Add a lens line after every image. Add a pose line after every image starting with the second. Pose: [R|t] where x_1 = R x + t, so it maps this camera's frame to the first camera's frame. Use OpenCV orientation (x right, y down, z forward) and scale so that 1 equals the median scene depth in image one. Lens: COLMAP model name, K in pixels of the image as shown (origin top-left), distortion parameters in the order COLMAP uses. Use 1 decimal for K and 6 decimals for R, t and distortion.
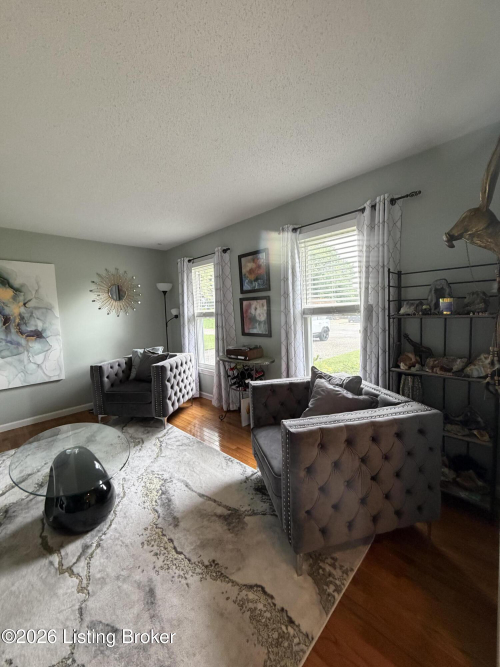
lens RADIAL K [[265.7, 0, 249.2], [0, 265.7, 332.0], [0, 0, 1]] dist [-0.000576, 0.000174]
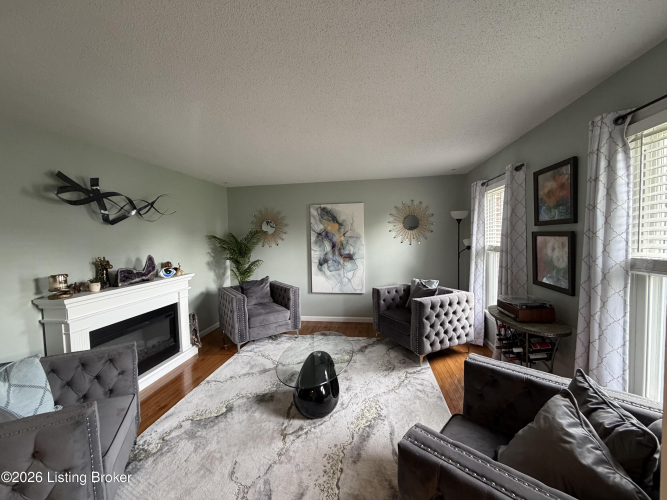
lens RADIAL K [[265.7, 0, 333.8], [0, 265.7, 249.7], [0, 0, 1]] dist [-0.000576, 0.000174]
pose [[0.583361, 0.068498, -0.809320, 0.241290], [-0.064430, 0.997200, 0.037958, -0.073620], [0.809654, 0.030001, 0.586141, 0.150137]]
